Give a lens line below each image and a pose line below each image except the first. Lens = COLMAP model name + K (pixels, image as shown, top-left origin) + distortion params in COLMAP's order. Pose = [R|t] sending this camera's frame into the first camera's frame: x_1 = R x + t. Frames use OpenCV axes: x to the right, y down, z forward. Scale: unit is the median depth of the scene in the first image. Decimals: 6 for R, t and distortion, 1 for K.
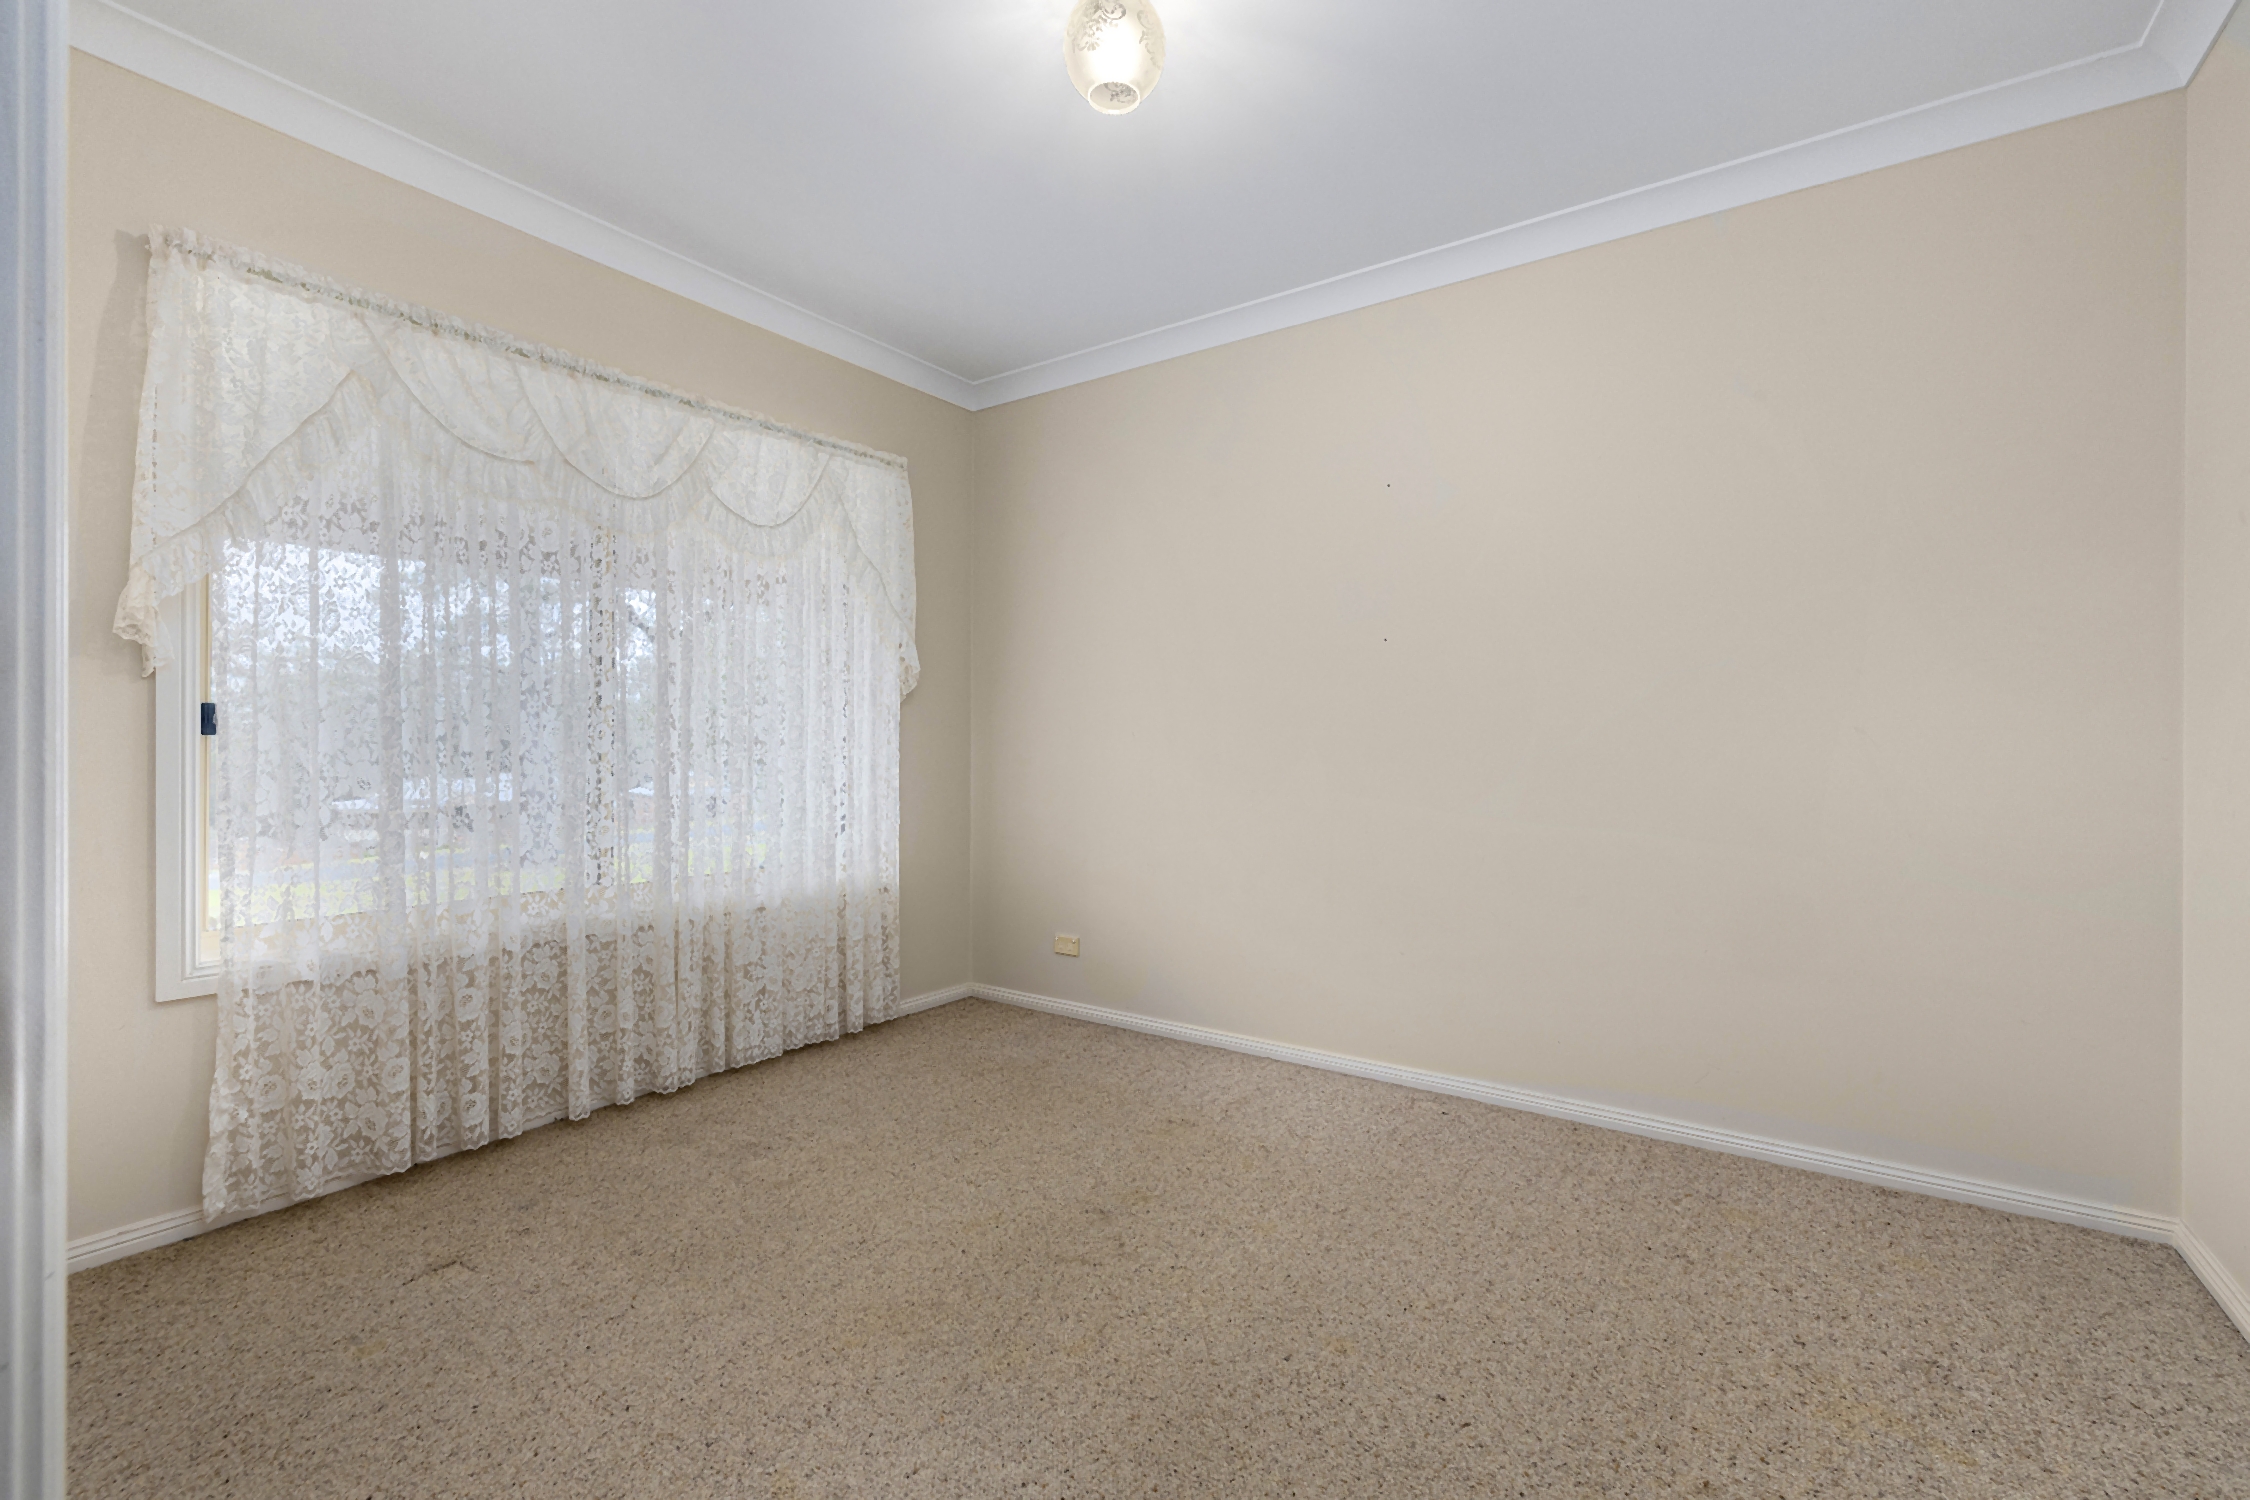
lens RADIAL K [[948.9, 0, 1125.0], [0, 948.9, 750.0], [0, 0, 1]] dist [-0.018650, -0.000140]
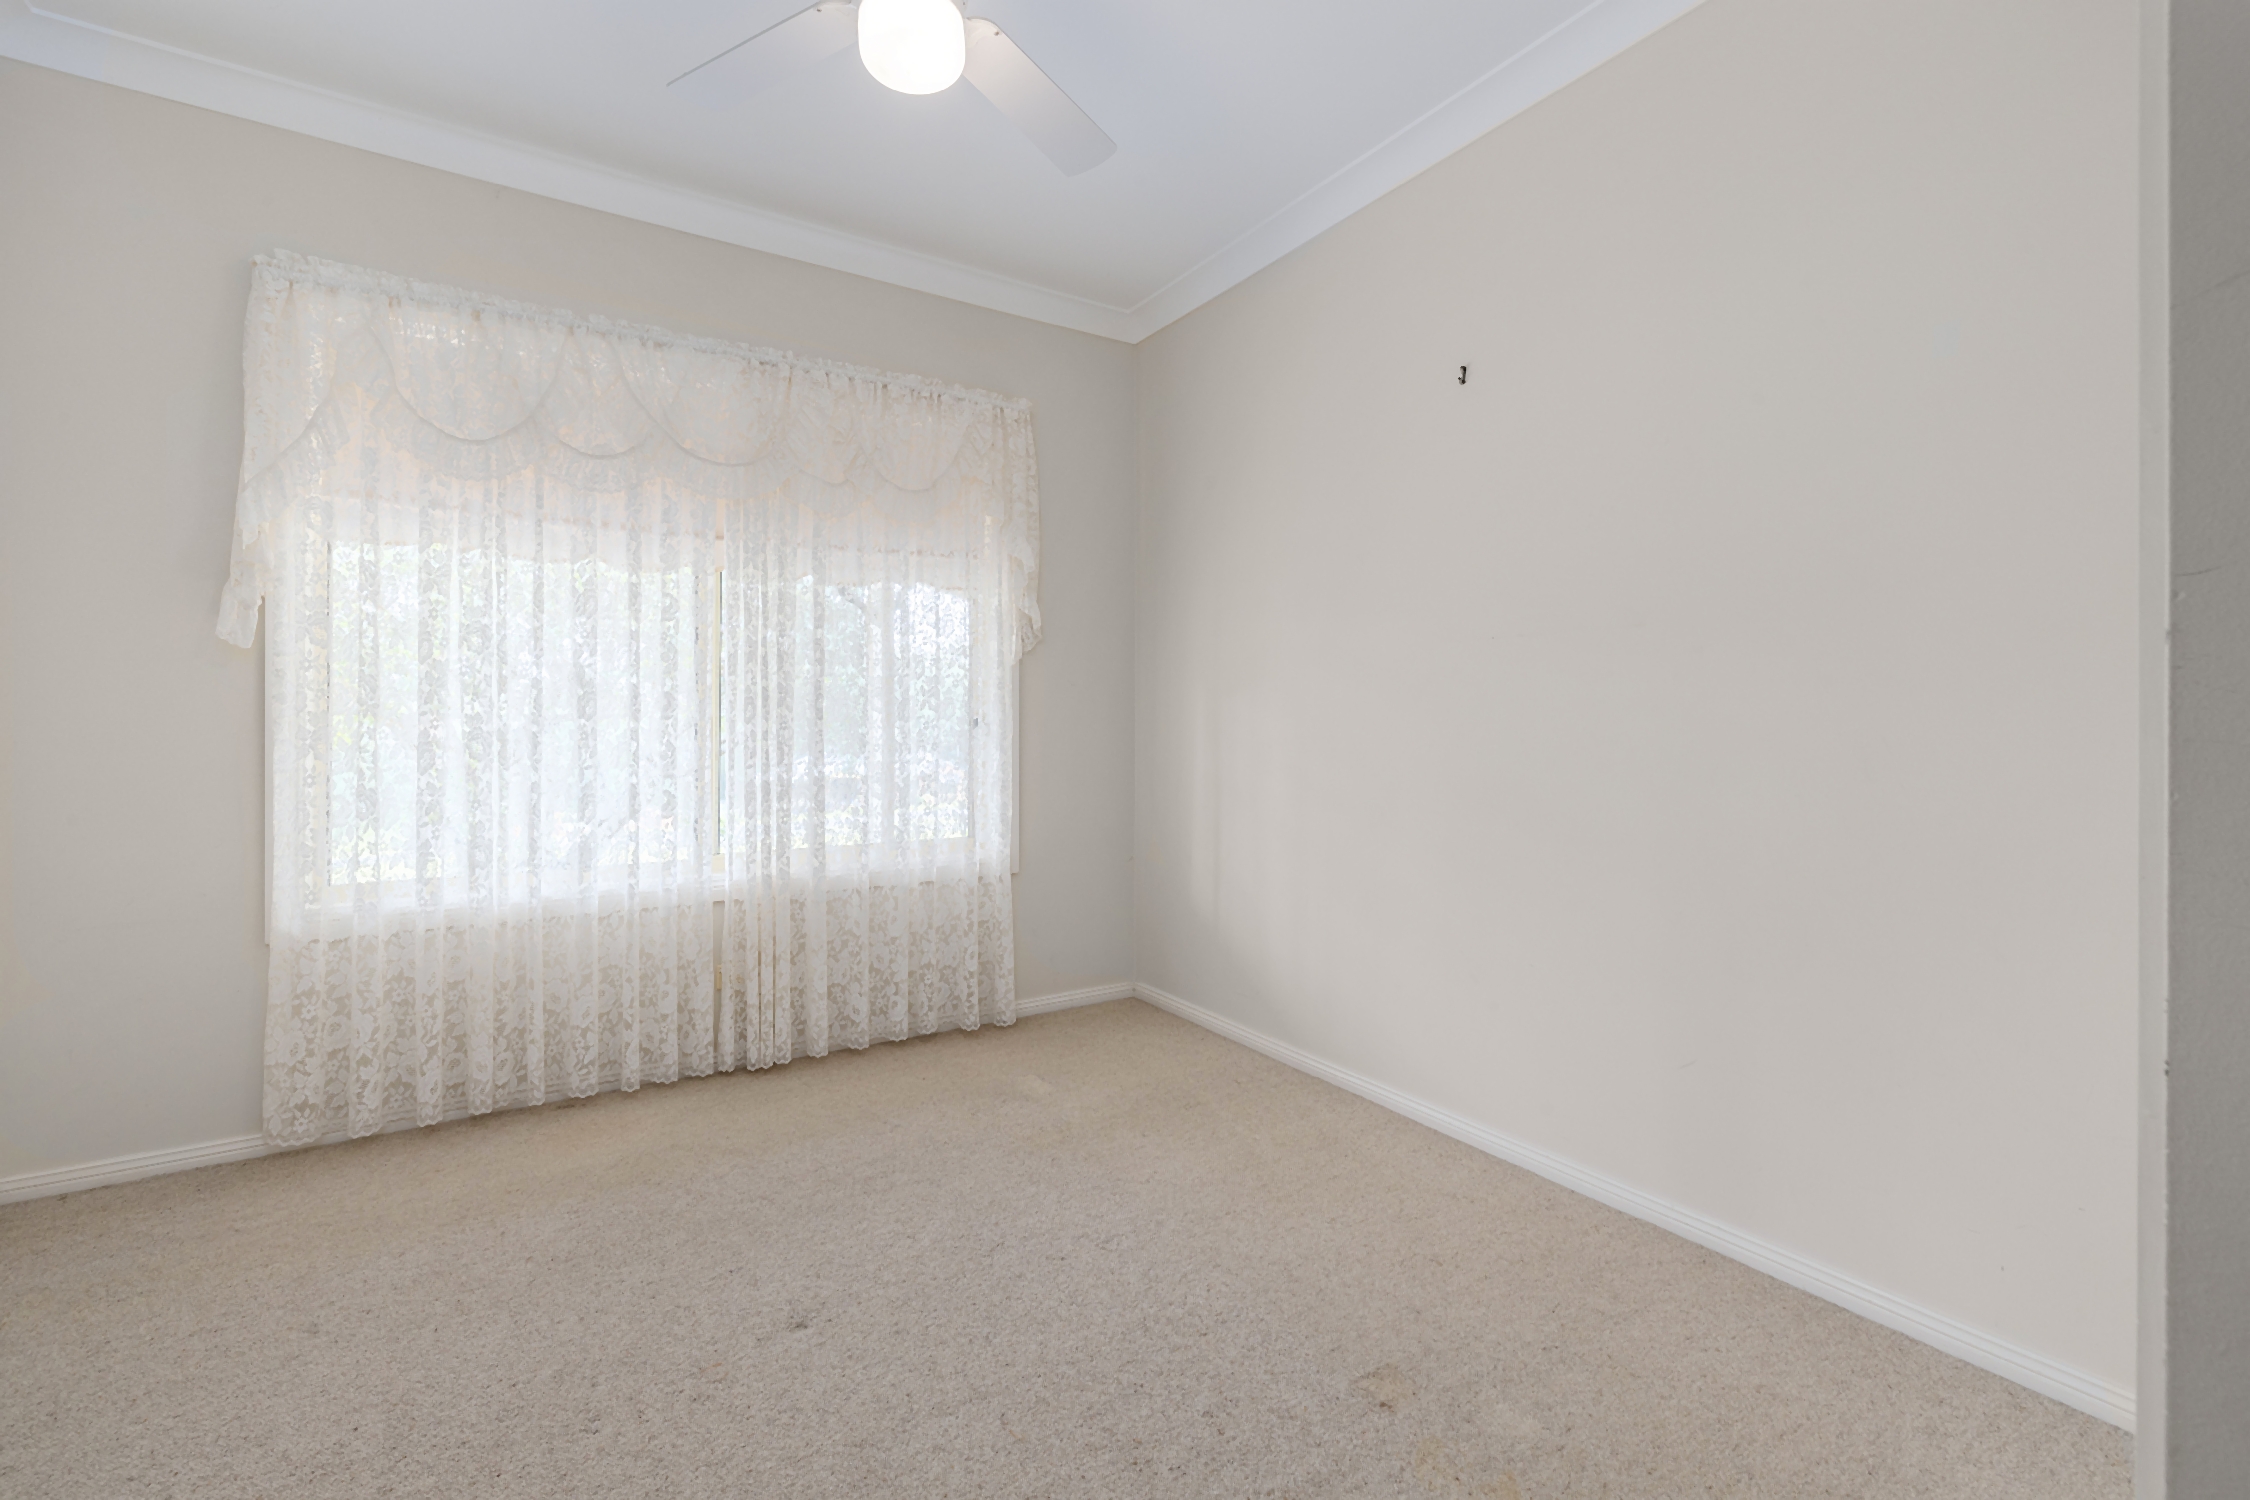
lens RADIAL K [[849.2, 0, 1124.4], [0, 849.2, 725.9], [0, 0, 1]] dist [0.000306, 0.000128]
pose [[0.882470, 0.000132, -0.470368, 0.246682], [0.003154, 0.999976, 0.006197, 0.004910], [0.470358, -0.006952, 0.882448, 0.379846]]
